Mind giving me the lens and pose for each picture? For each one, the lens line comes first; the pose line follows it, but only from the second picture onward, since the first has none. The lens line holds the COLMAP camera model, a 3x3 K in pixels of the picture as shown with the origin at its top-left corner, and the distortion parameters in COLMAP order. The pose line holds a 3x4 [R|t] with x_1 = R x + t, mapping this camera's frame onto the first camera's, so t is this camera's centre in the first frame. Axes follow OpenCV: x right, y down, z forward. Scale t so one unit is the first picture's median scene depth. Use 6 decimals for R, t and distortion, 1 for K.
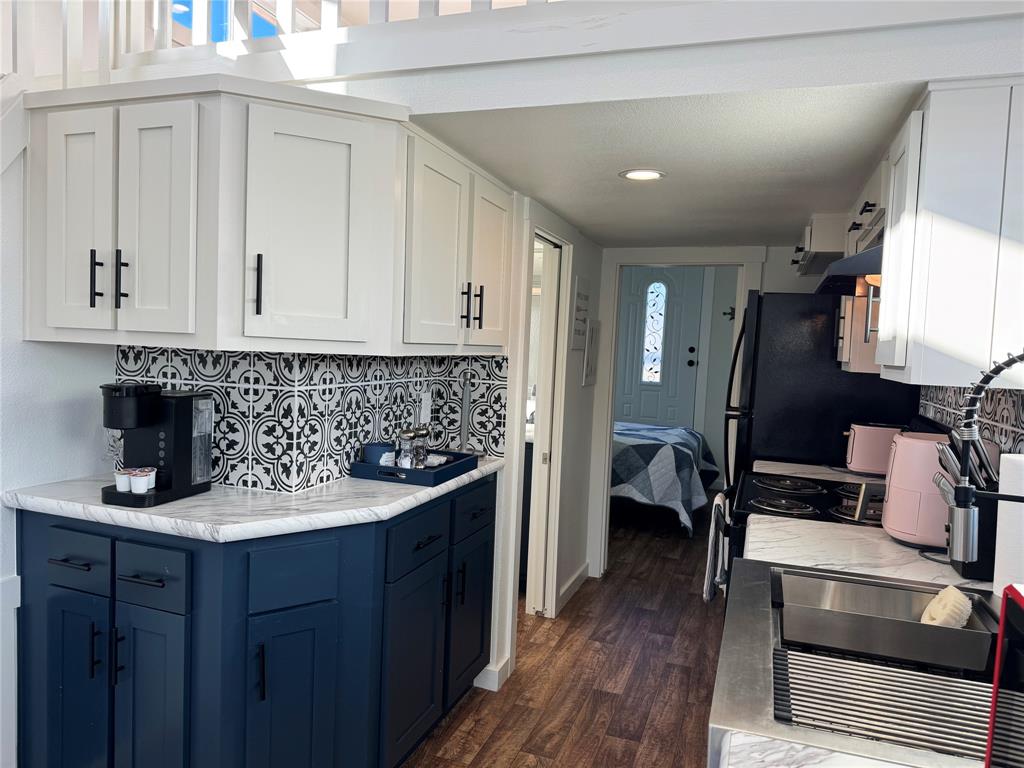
lens RADIAL K [[727.5, 0, 509.7], [0, 727.5, 394.2], [0, 0, 1]] dist [0.165536, -0.180687]
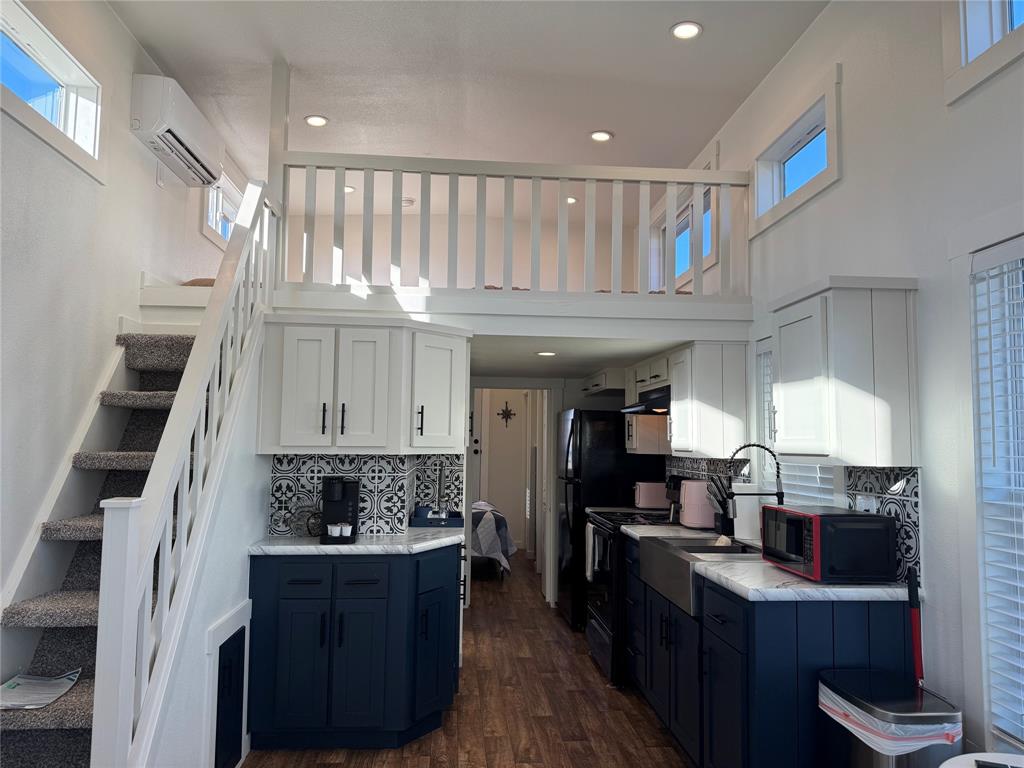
lens RADIAL K [[727.5, 0, 509.7], [0, 727.5, 394.2], [0, 0, 1]] dist [0.165536, -0.180687]
pose [[0.912601, -0.005238, 0.408818, -0.761259], [0.055218, 0.992336, -0.110549, 0.009538], [-0.405105, 0.123461, 0.905896, -0.719021]]
